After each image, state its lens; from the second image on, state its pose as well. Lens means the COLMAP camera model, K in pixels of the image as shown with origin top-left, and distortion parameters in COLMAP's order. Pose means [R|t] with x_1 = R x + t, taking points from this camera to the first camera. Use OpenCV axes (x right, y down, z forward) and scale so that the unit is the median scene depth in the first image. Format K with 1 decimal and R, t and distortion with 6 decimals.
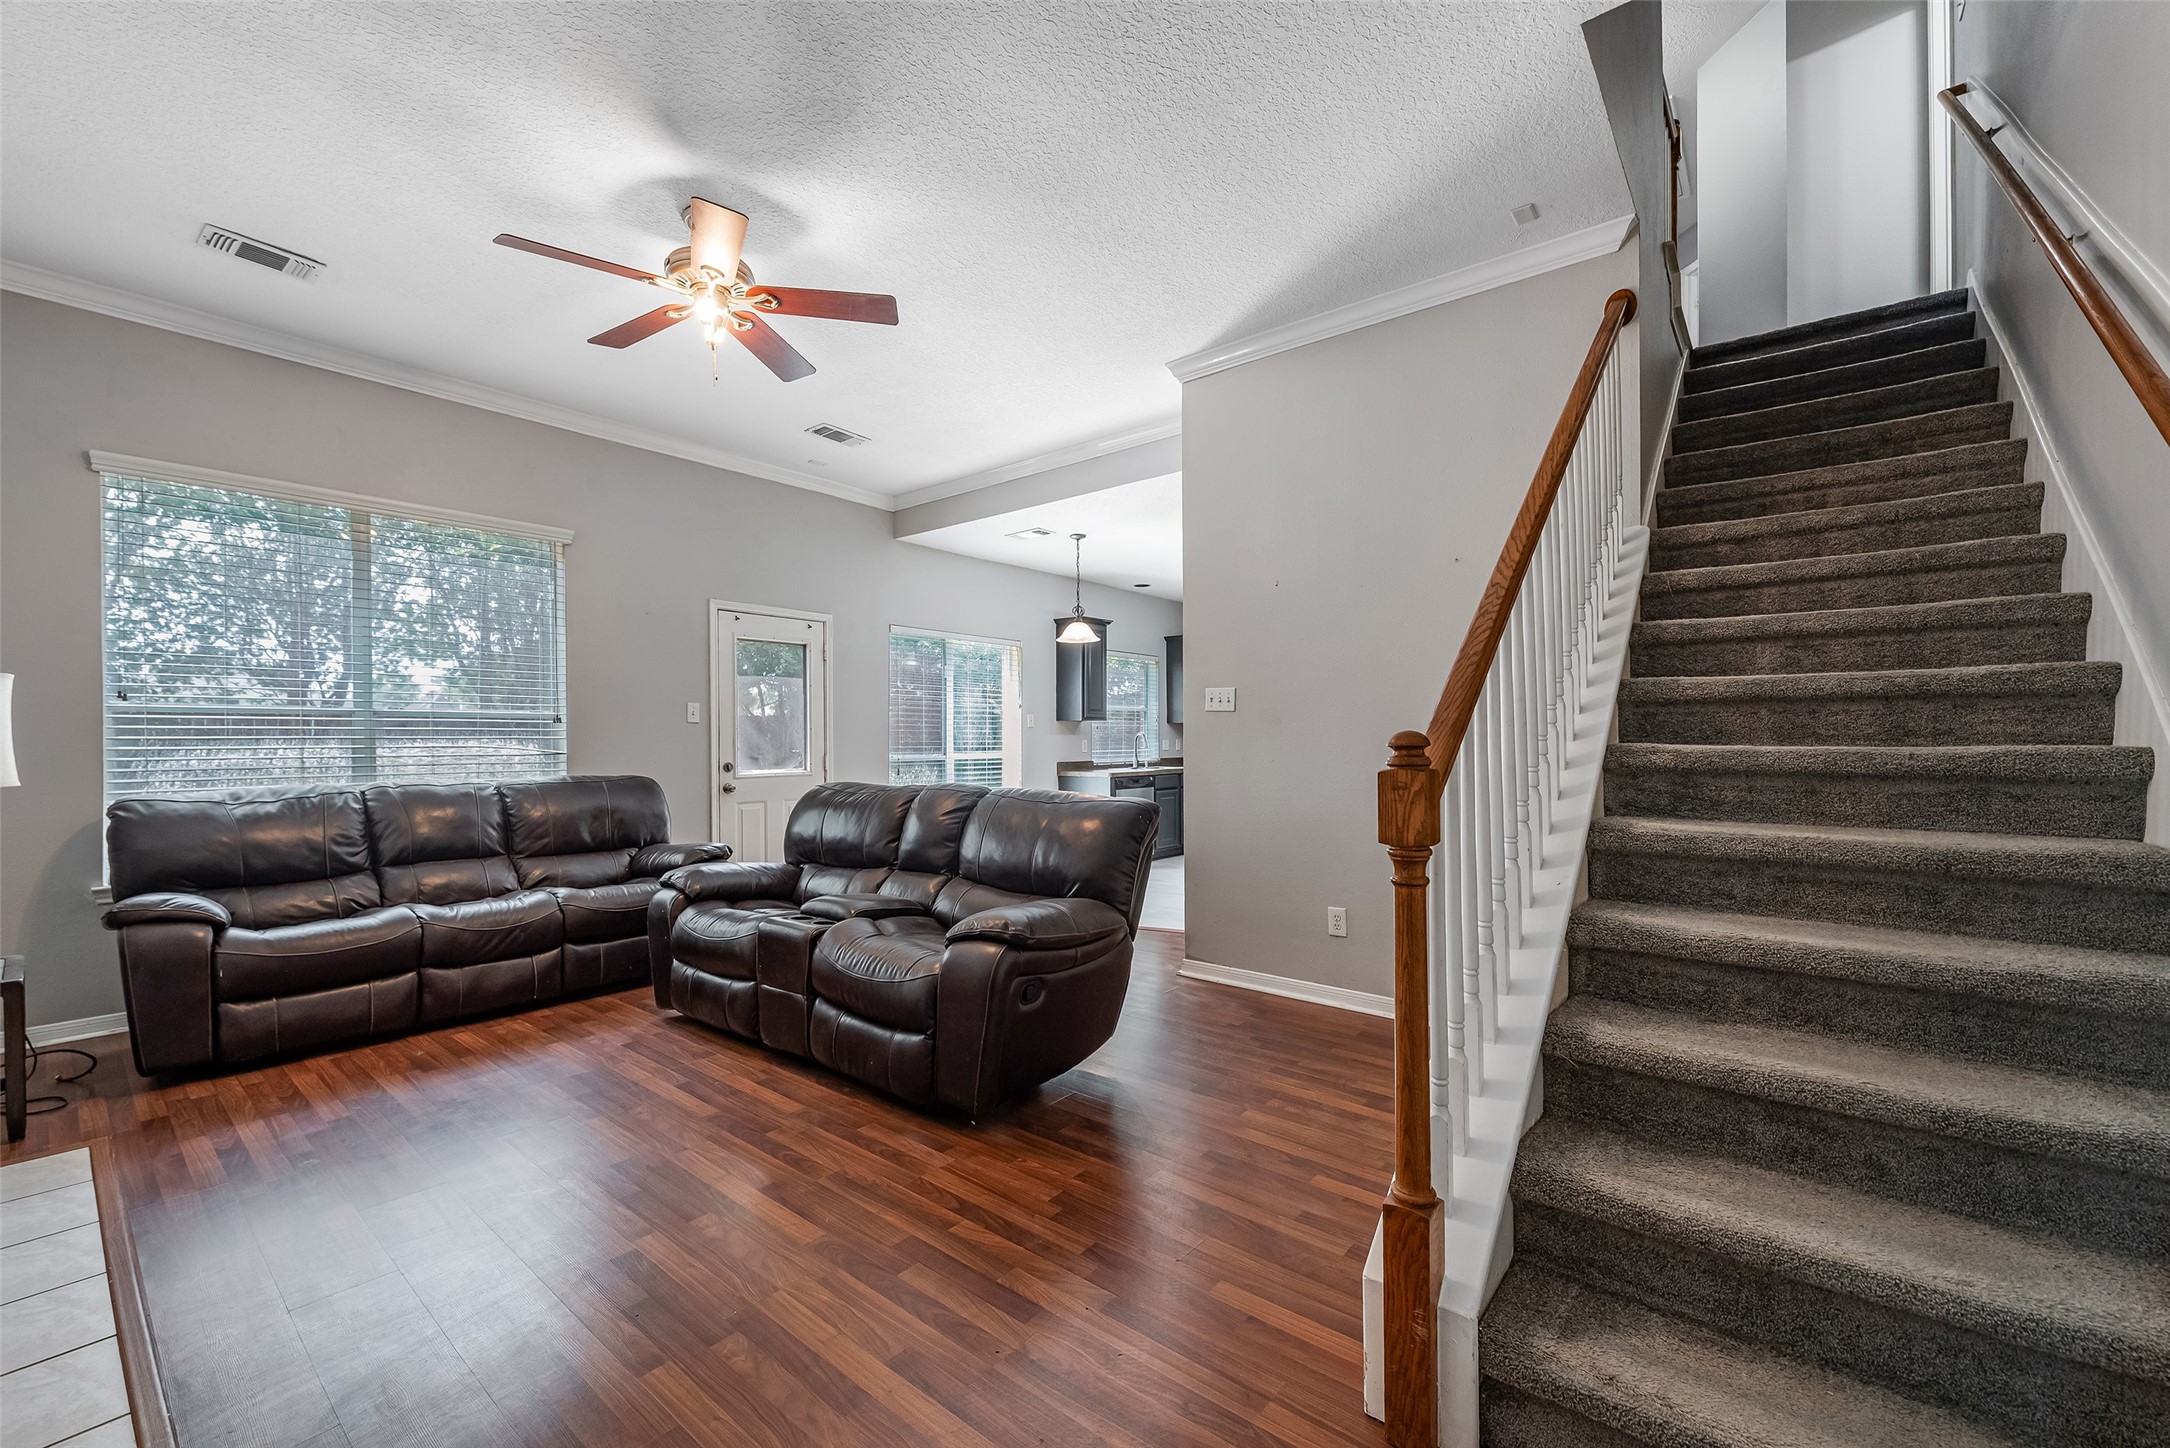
lens RADIAL K [[865.5, 0, 1088.2], [0, 865.5, 727.1], [0, 0, 1]] dist [0.010290, -0.002499]
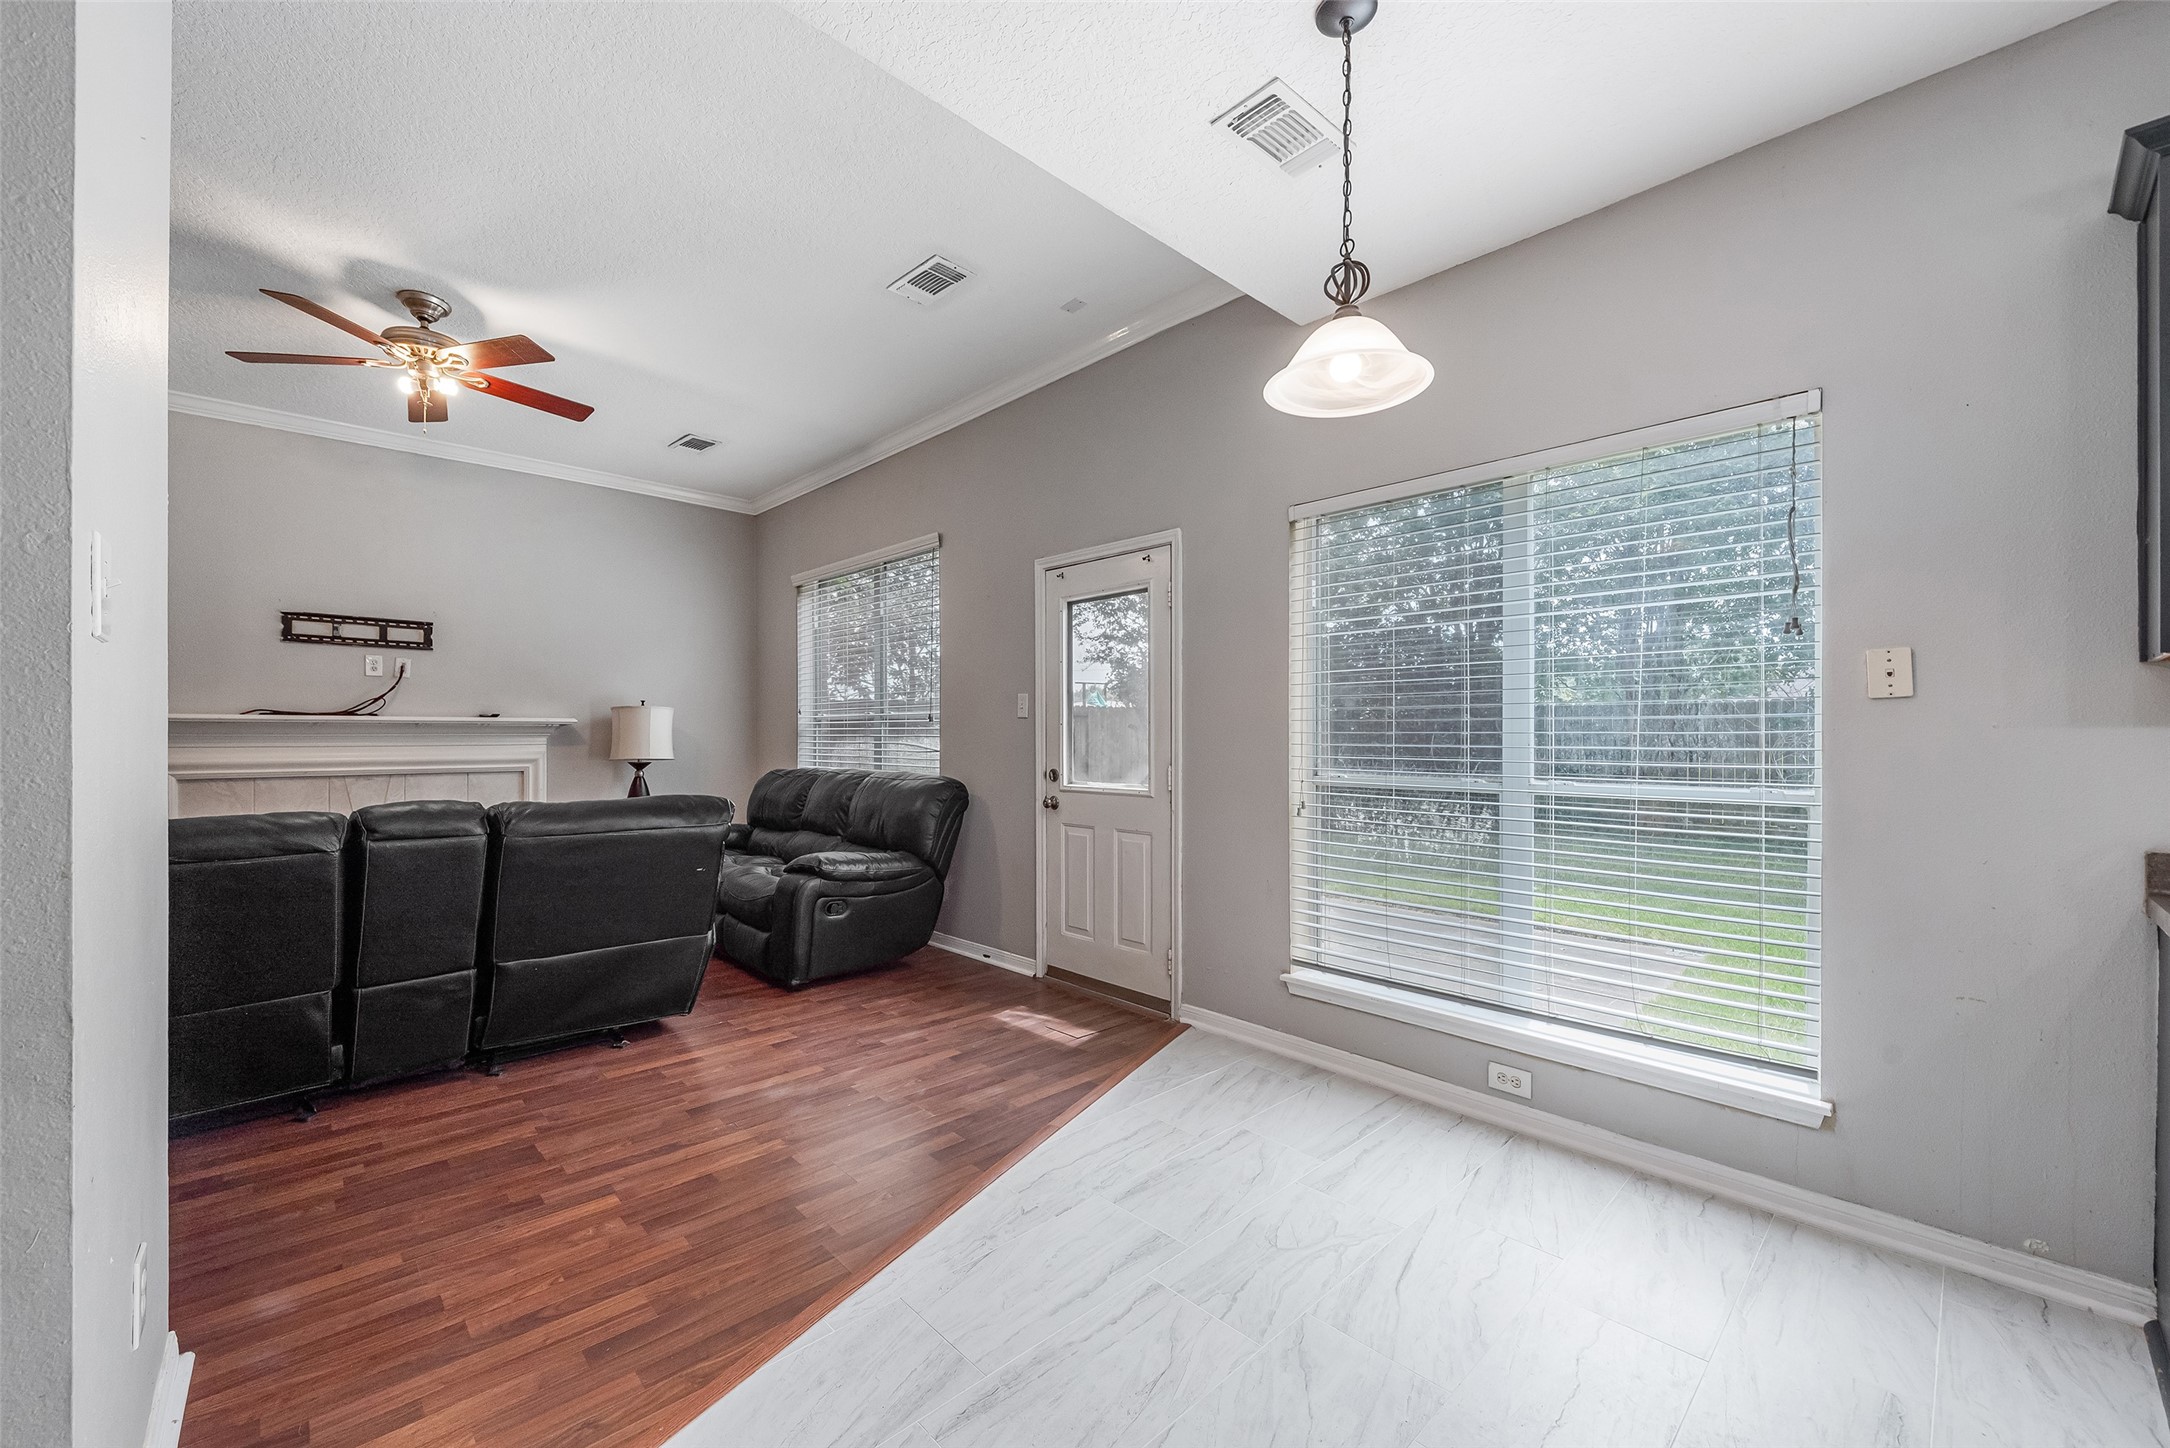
lens RADIAL K [[865.5, 0, 1075.5], [0, 865.5, 733.9], [0, 0, 1]] dist [0.010290, -0.002499]
pose [[-0.143724, -0.004228, -0.989609, 0.430318], [0.009520, 0.999939, -0.005654, 0.019098], [0.989572, -0.010233, -0.143675, 1.475986]]
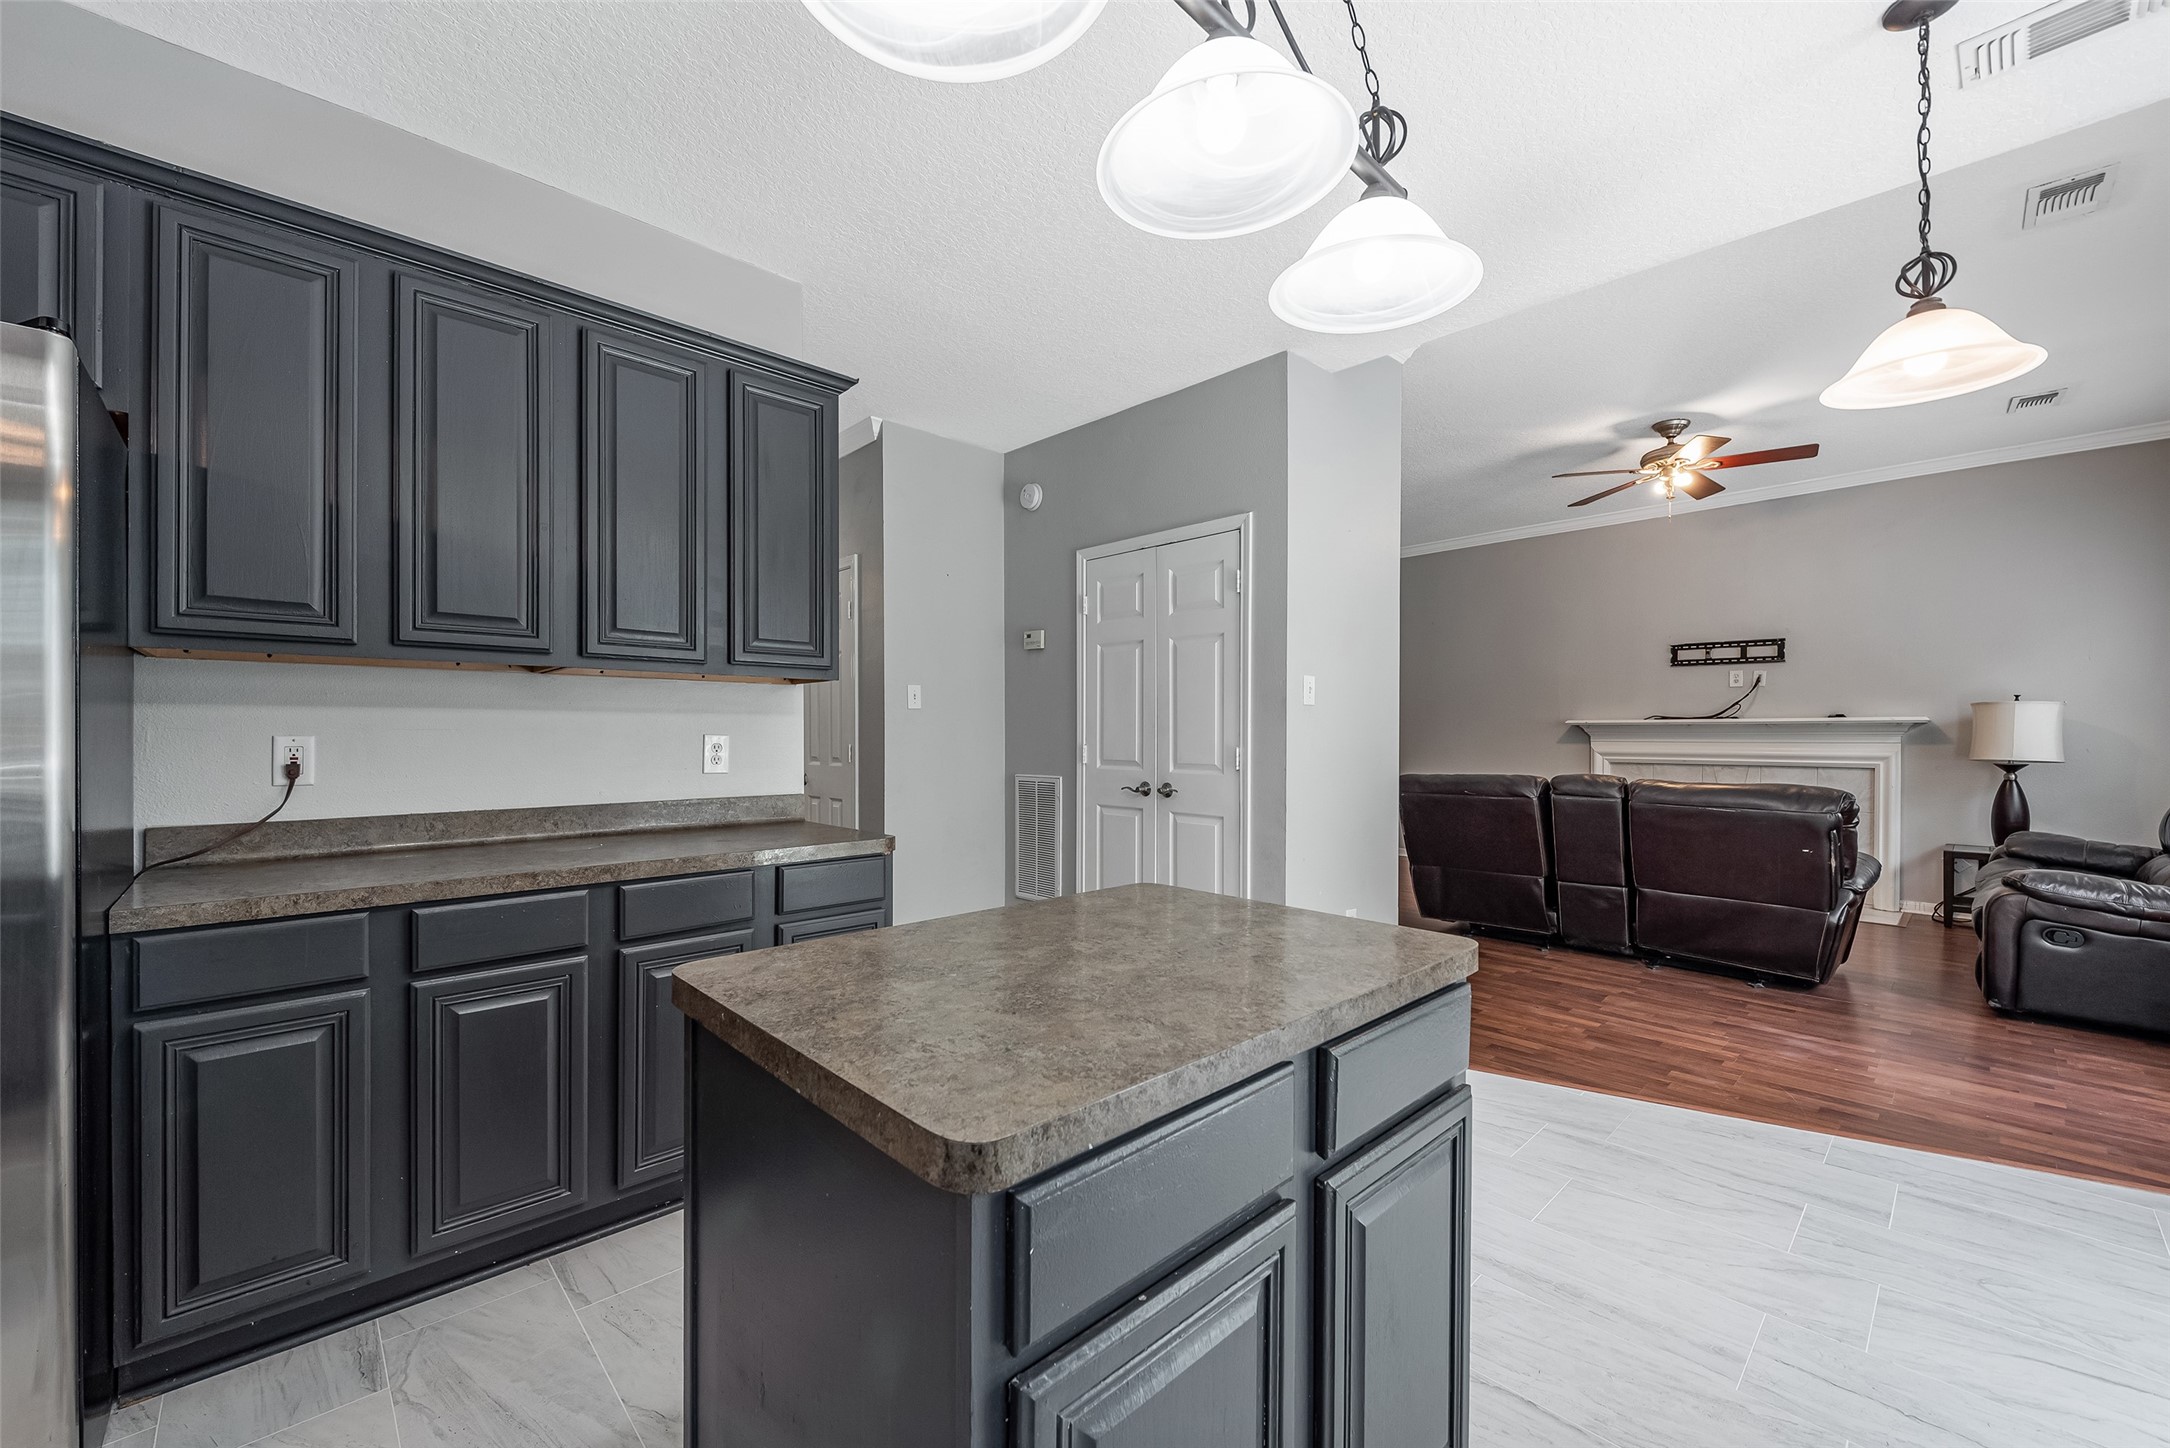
lens RADIAL K [[865.5, 0, 1072.4], [0, 865.5, 736.5], [0, 0, 1]] dist [0.010290, -0.002499]
pose [[-0.992612, -0.005293, 0.121214, 0.347925], [-0.006033, 0.999965, -0.005738, 0.025823], [-0.121180, -0.006427, -0.992610, 2.007375]]
